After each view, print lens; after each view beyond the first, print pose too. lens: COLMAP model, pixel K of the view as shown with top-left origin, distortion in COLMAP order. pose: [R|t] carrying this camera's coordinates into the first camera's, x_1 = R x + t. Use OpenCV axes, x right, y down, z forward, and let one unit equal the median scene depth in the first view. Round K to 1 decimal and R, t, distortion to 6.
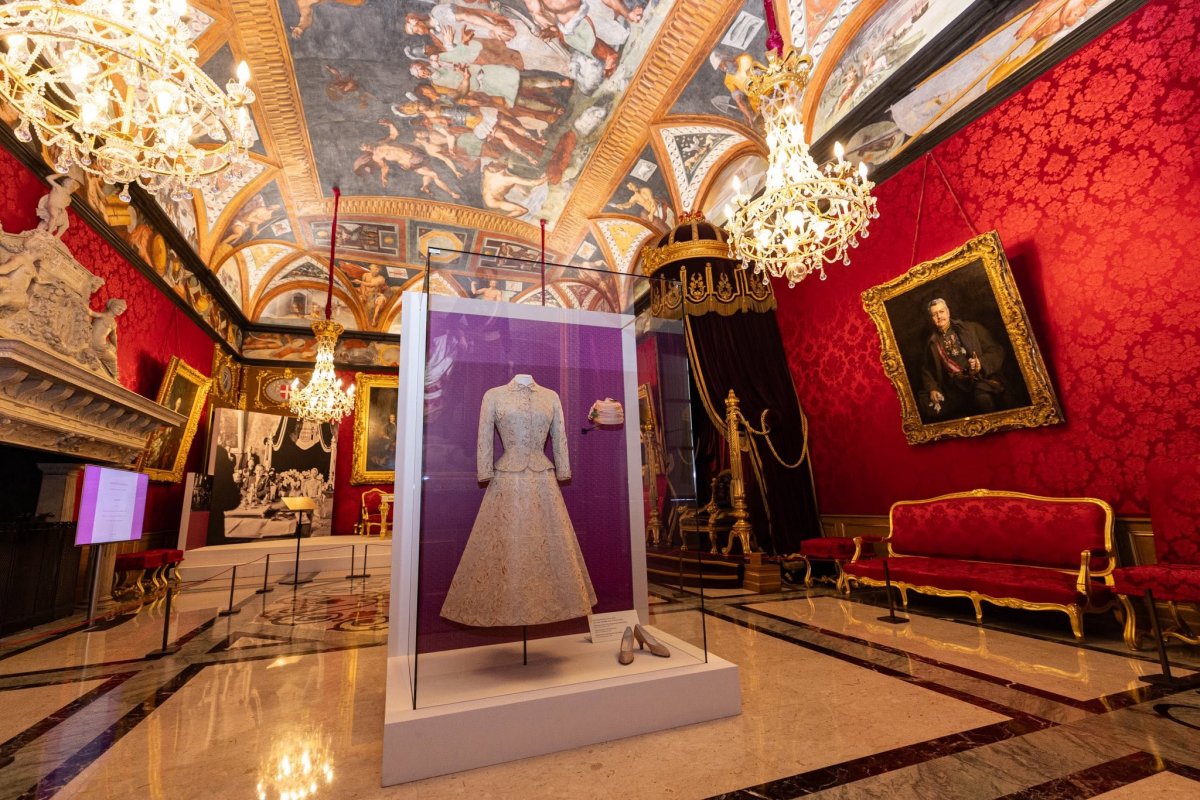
lens RADIAL K [[530.0, 0, 596.7], [0, 530.0, 399.7], [0, 0, 1]] dist [0.000367, 0.001021]
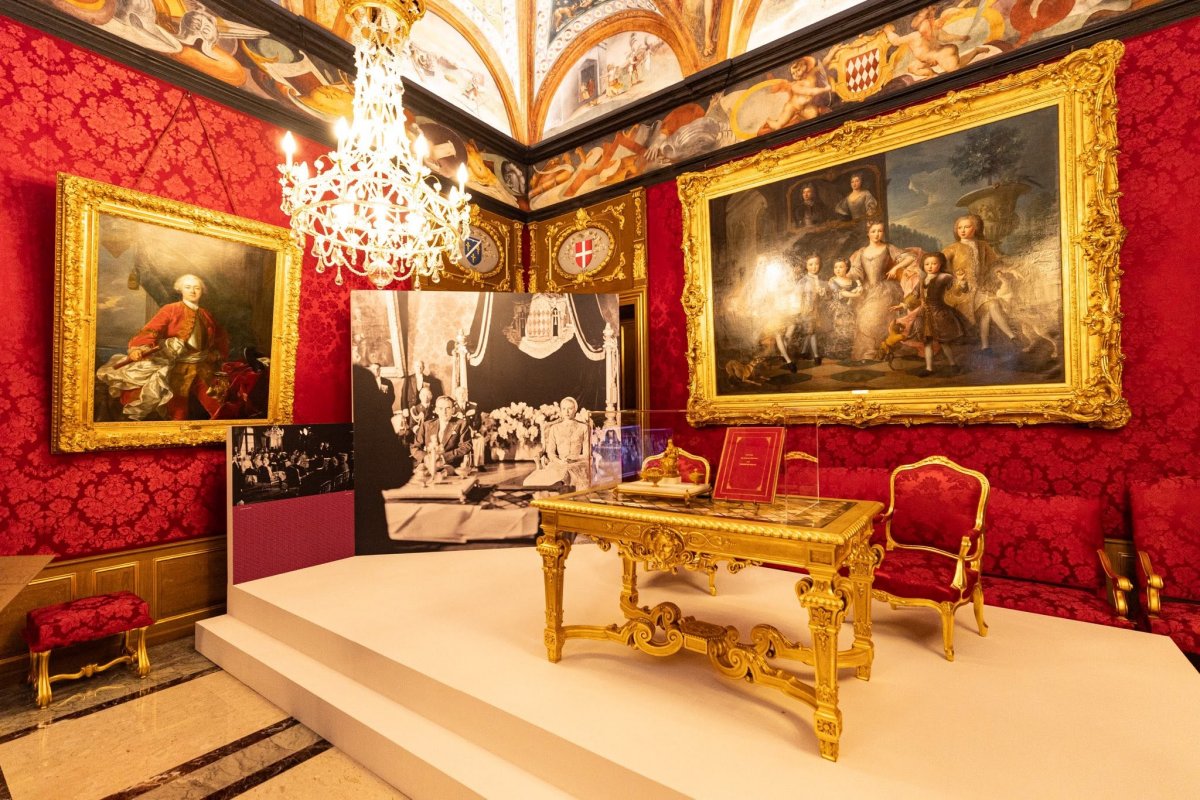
lens RADIAL K [[530.0, 0, 599.4], [0, 530.0, 406.3], [0, 0, 1]] dist [0.000367, 0.001021]
pose [[0.542633, 0.006842, -0.839942, -0.138799], [0.158055, 0.981273, 0.110102, 0.094481], [0.824966, -0.192502, 0.531389, 0.808988]]
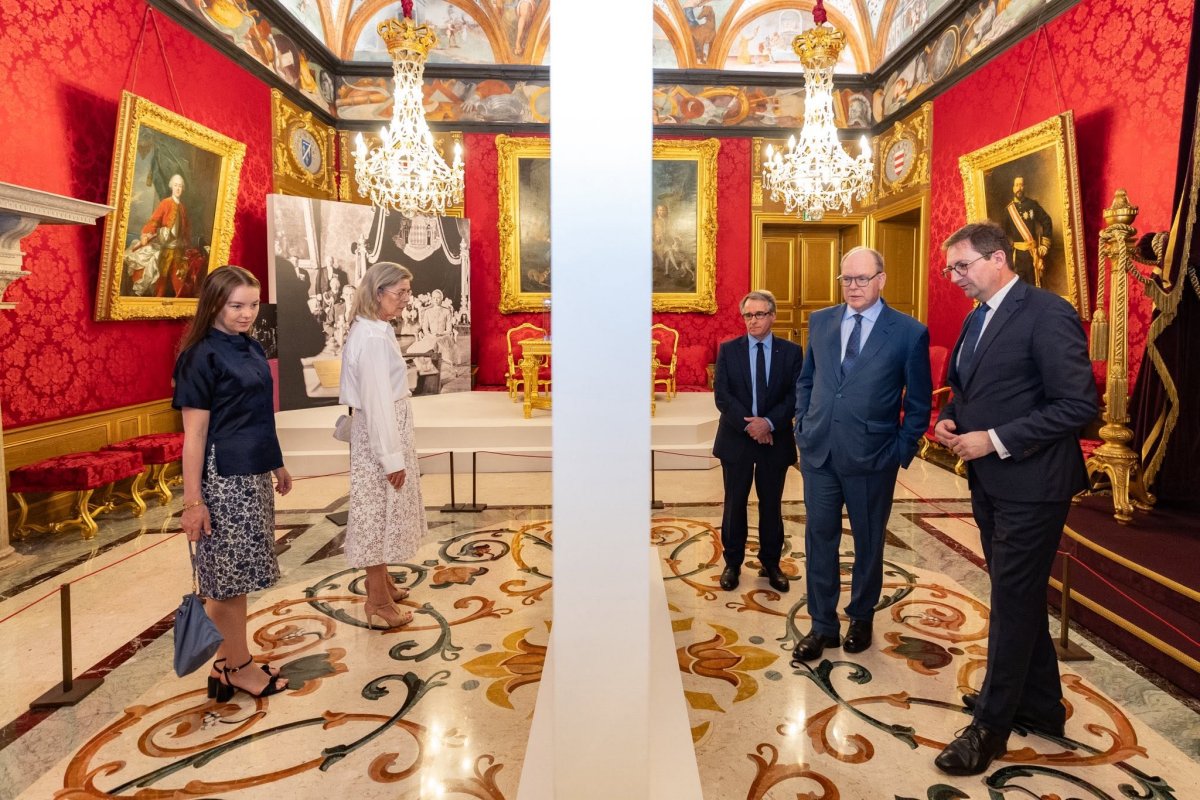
lens RADIAL K [[619.4, 0, 638.6], [0, 619.4, 347.0], [0, 0, 1]] dist [0.002116, 0.001635]
pose [[0.953505, 0.046621, -0.297749, -0.076878], [0.028189, 0.969835, 0.242126, 0.022750], [0.300056, -0.239262, 0.923428, 0.379468]]
